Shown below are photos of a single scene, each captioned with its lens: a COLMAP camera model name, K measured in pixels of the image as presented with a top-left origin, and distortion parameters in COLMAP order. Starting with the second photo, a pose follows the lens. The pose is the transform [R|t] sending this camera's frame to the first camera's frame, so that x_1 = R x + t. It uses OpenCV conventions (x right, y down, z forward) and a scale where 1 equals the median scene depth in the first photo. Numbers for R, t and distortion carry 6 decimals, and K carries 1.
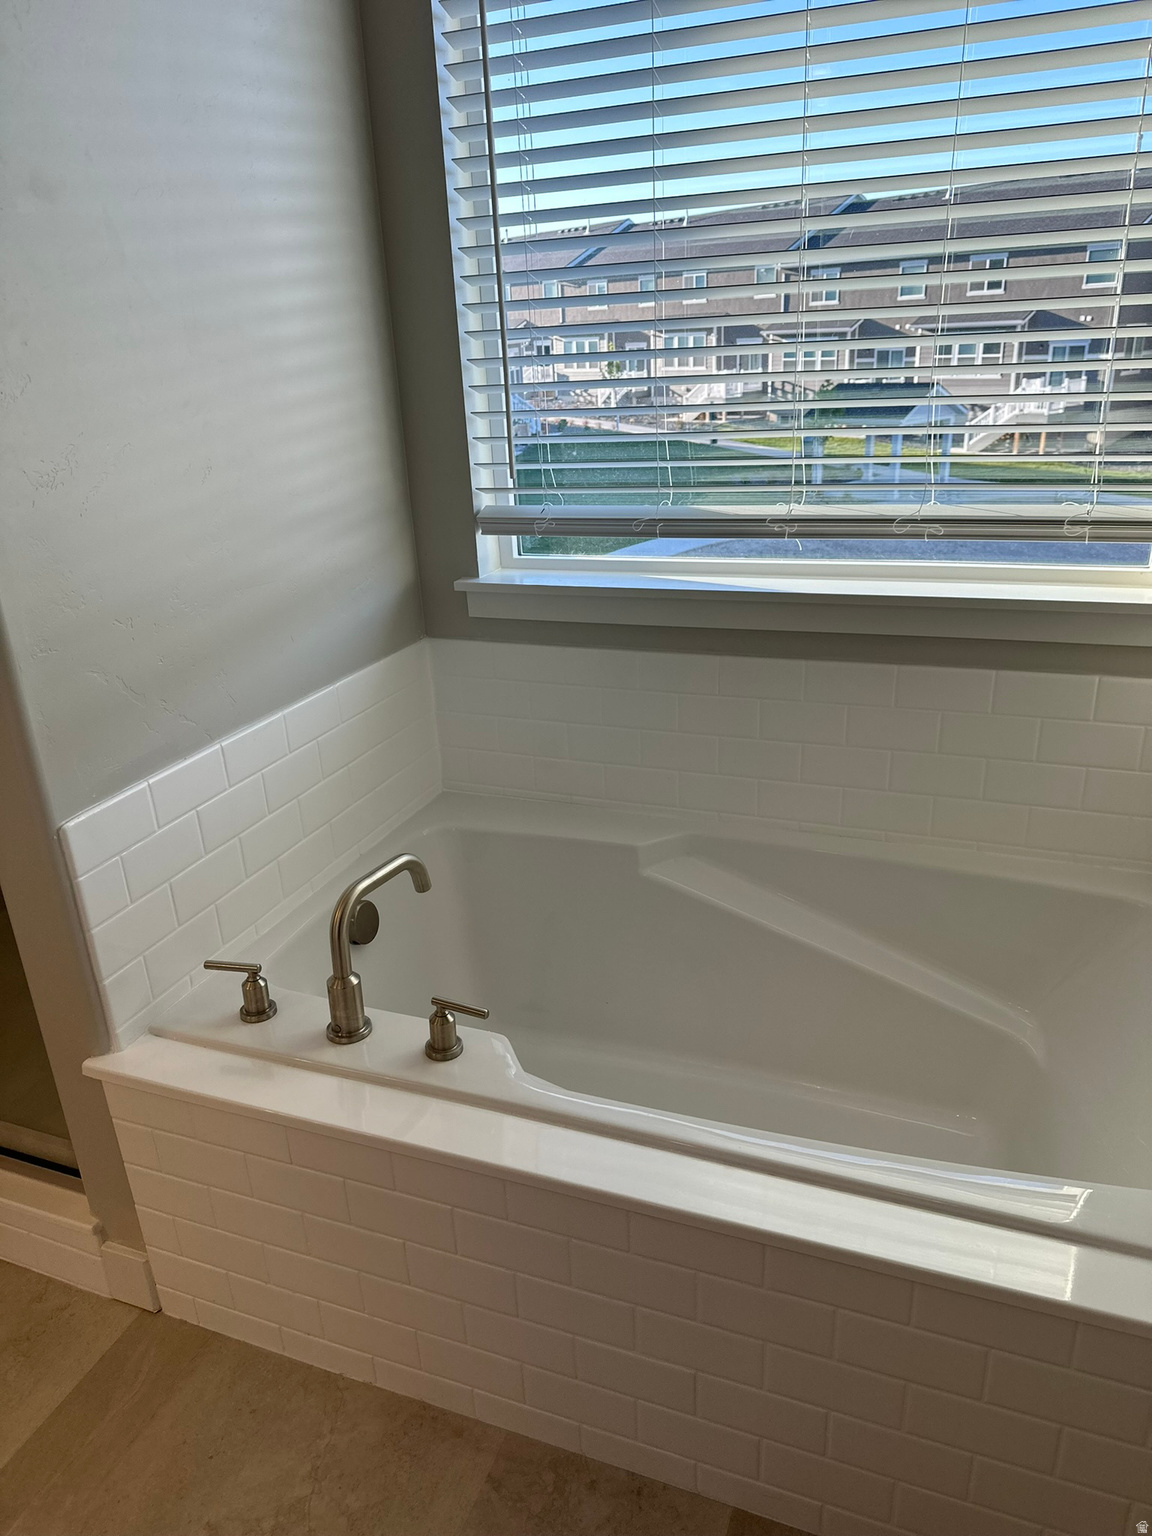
lens RADIAL K [[1070.2, 0, 577.8], [0, 1070.2, 765.9], [0, 0, 1]] dist [0.037665, -0.051834]
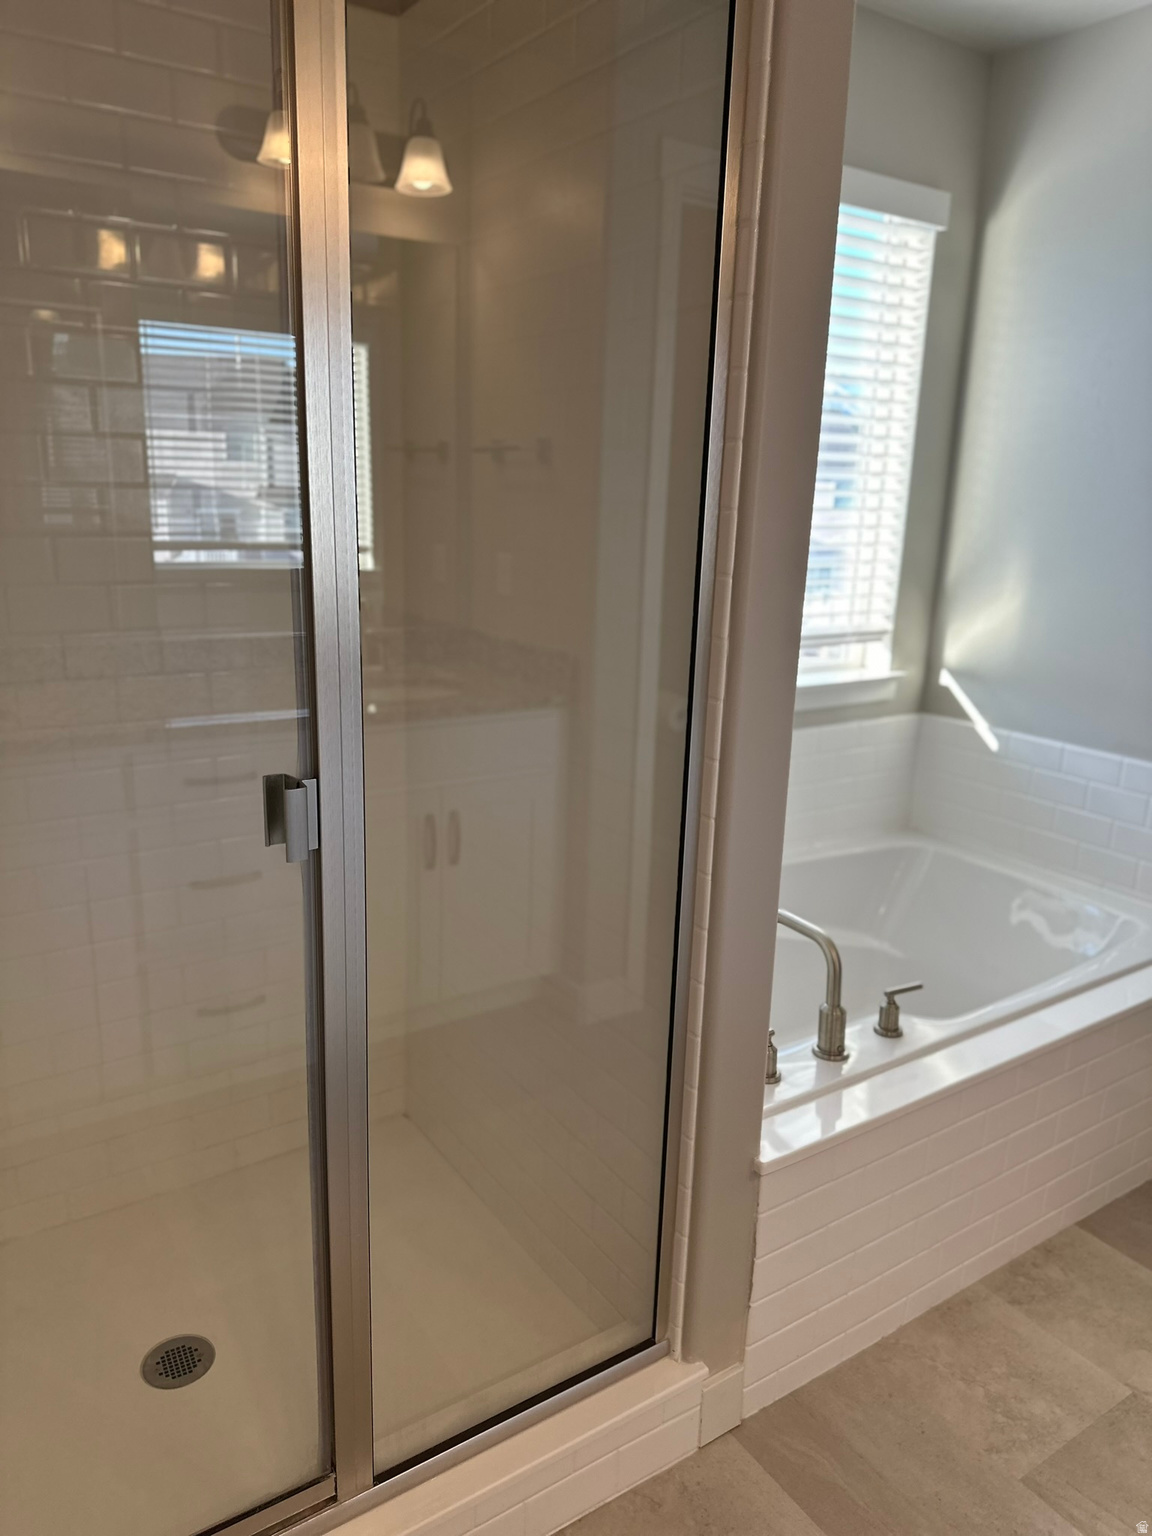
lens RADIAL K [[1070.2, 0, 575.9], [0, 1070.2, 766.9], [0, 0, 1]] dist [0.037665, -0.051834]
pose [[0.582696, -0.149877, 0.798750, -1.399115], [0.262335, 0.964922, -0.010319, -0.135774], [-0.769185, 0.215553, 0.601574, 0.443838]]
